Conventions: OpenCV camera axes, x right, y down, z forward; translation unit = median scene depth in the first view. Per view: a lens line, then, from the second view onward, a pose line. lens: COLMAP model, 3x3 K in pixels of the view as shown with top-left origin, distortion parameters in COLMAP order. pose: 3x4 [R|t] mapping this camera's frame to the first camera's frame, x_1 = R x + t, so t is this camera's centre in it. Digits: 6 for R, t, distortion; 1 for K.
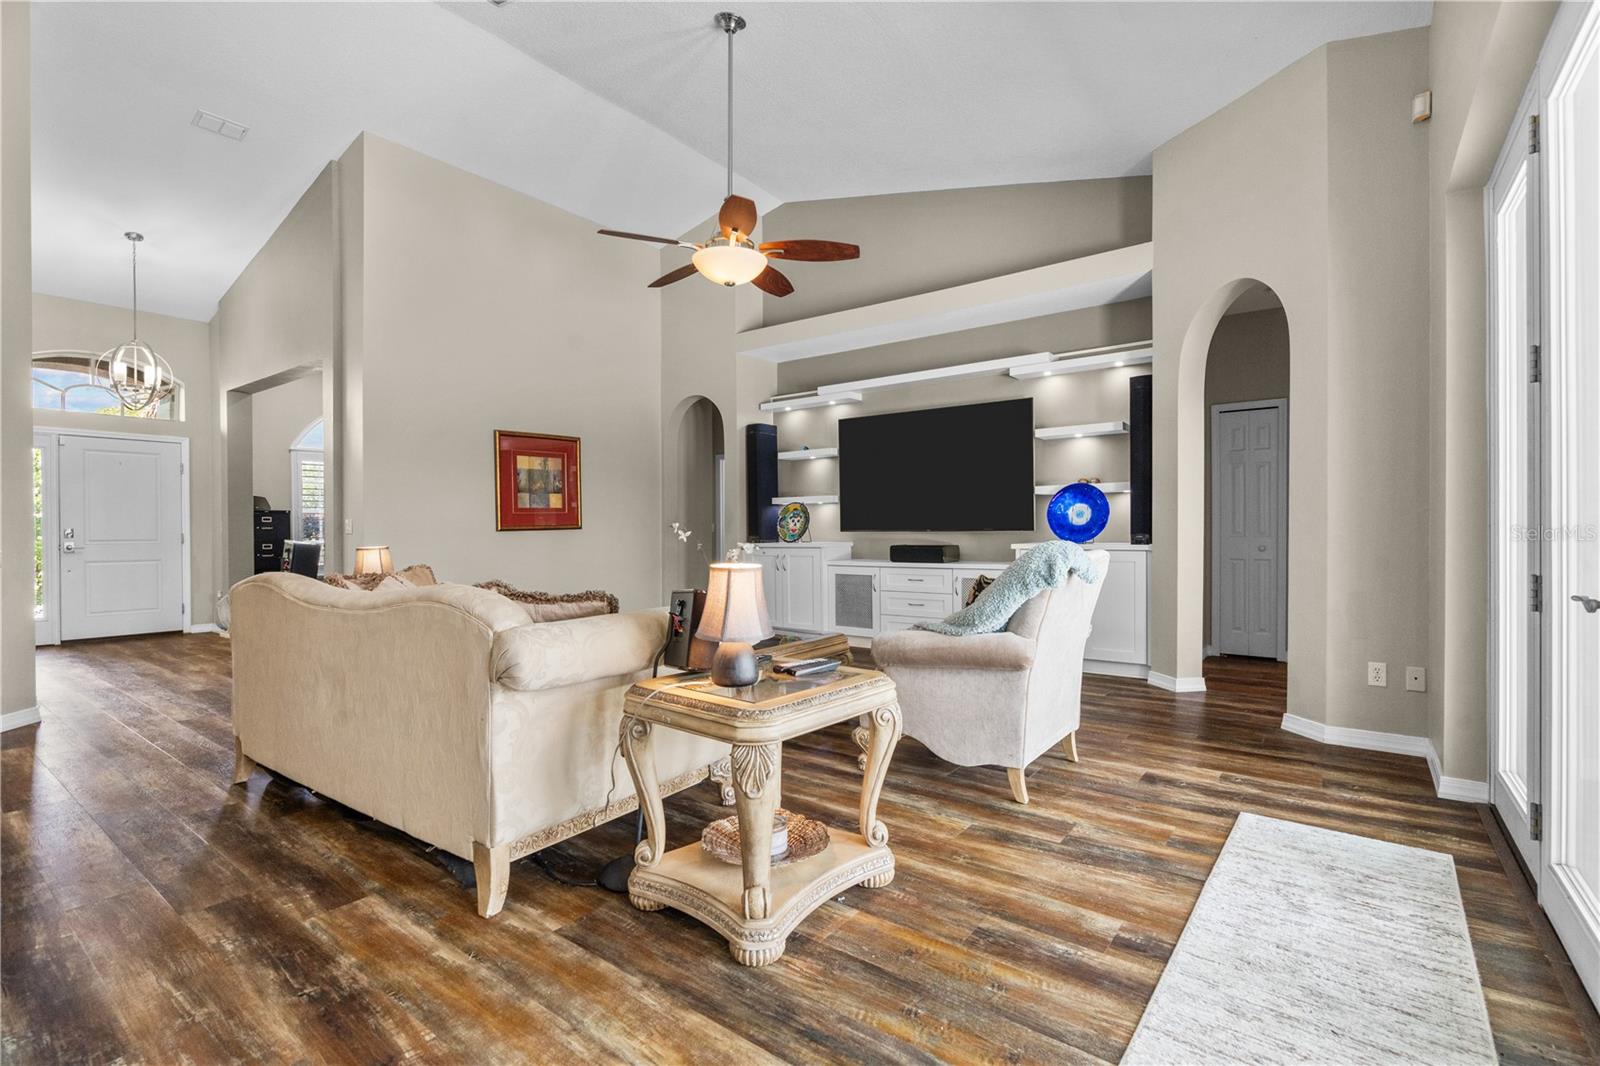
lens RADIAL K [[728.2, 0, 796.8], [0, 728.2, 535.6], [0, 0, 1]] dist [-0.008566, 0.003100]
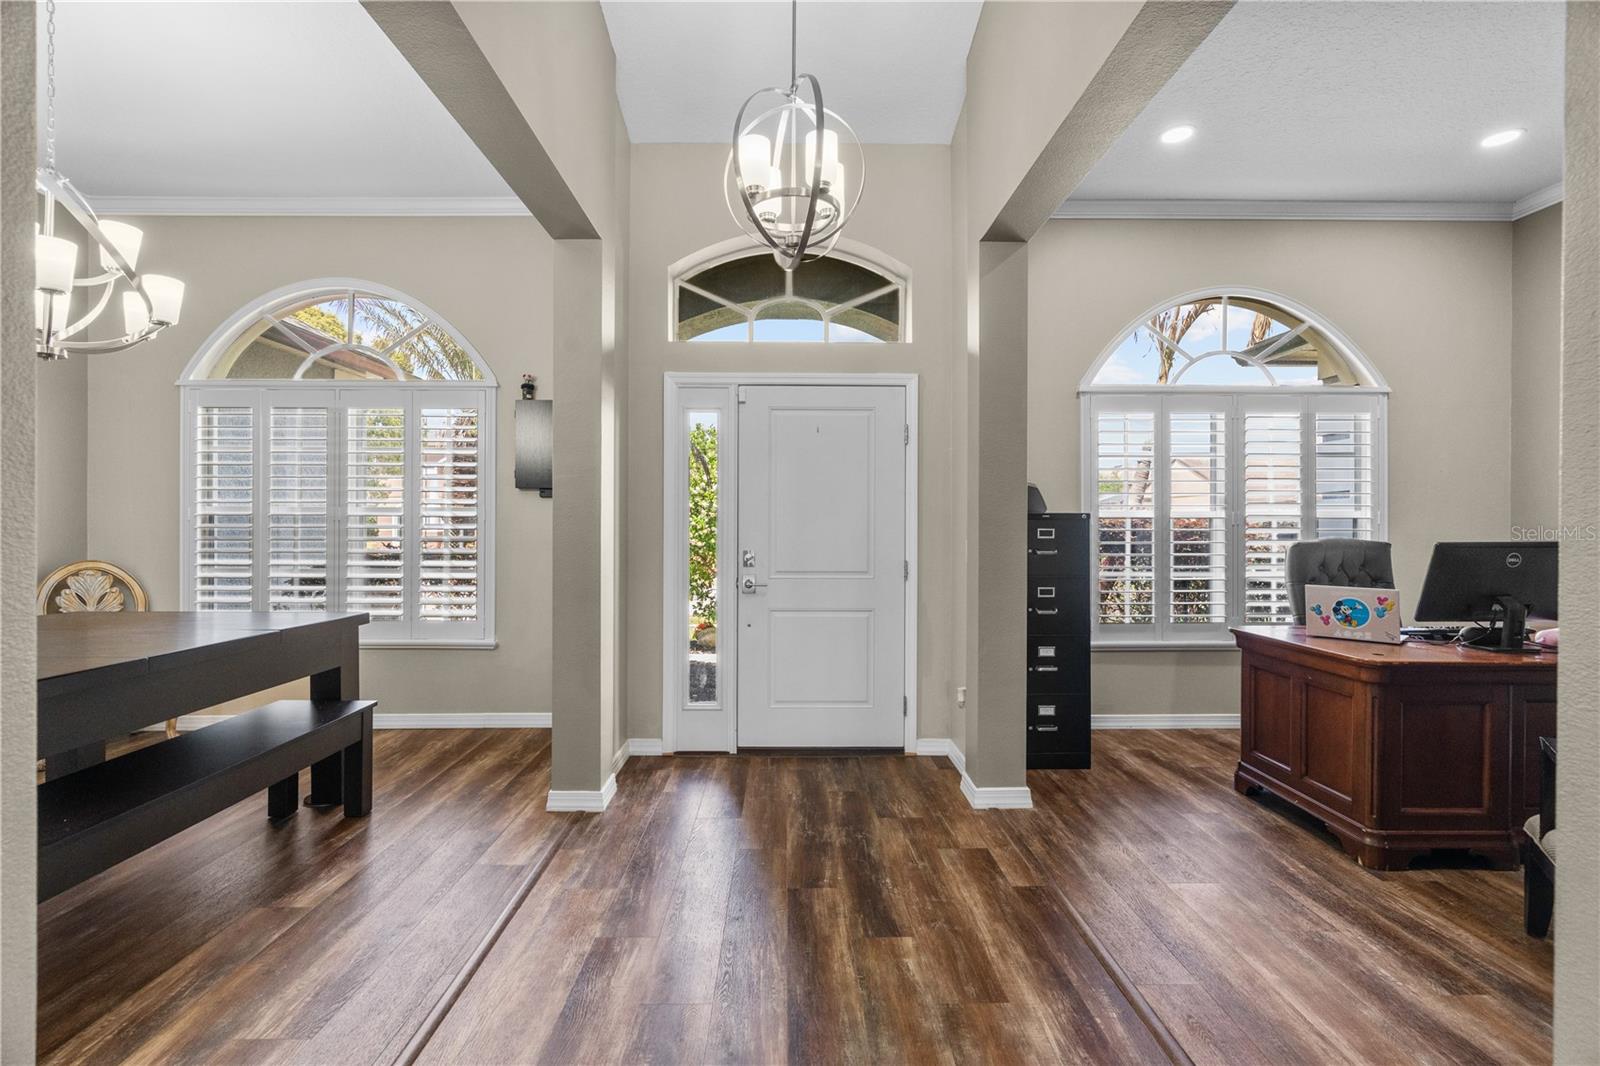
lens RADIAL K [[728.2, 0, 798.1], [0, 728.2, 528.5], [0, 0, 1]] dist [-0.008566, 0.003100]
pose [[0.623326, 0.007527, -0.781926, -0.583603], [-0.011104, 0.999938, 0.000774, -0.030298], [0.781883, 0.008200, 0.623371, 0.733813]]
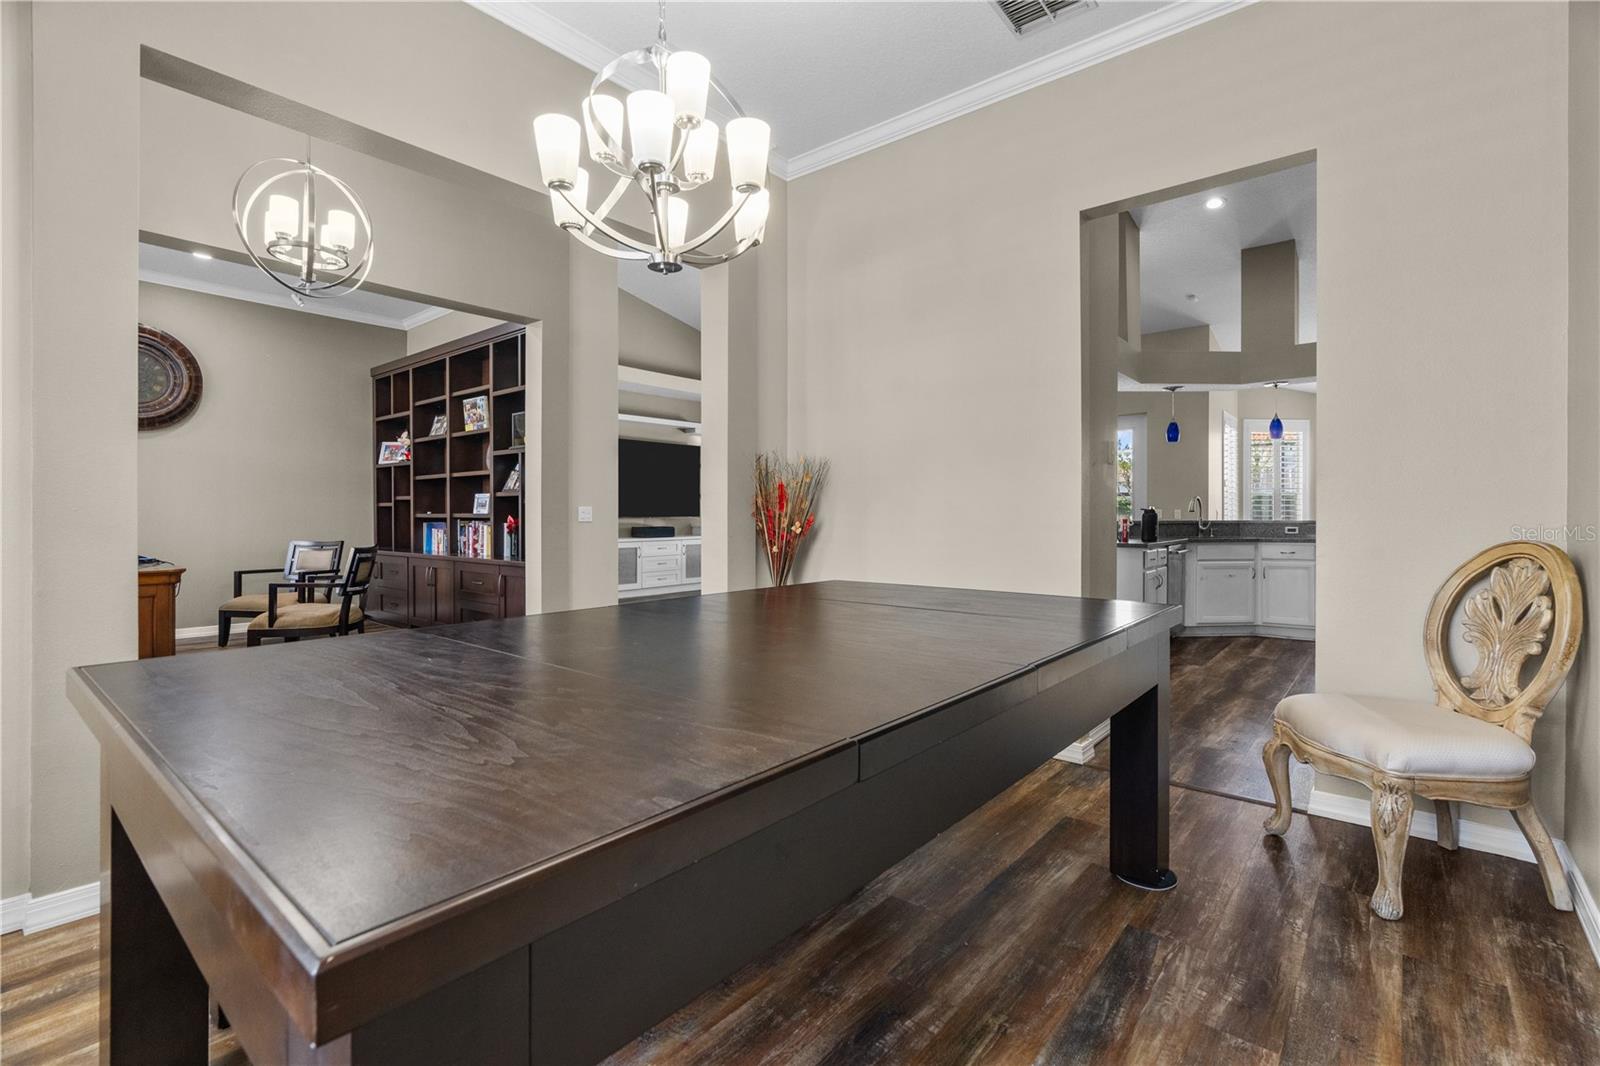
lens RADIAL K [[728.2, 0, 800.2], [0, 728.2, 516.8], [0, 0, 1]] dist [-0.008566, 0.003100]
pose [[0.043528, -0.003232, 0.999047, -1.365811], [0.009318, 0.999953, 0.002829, -0.009975], [-0.999009, 0.009186, 0.043556, 0.596771]]
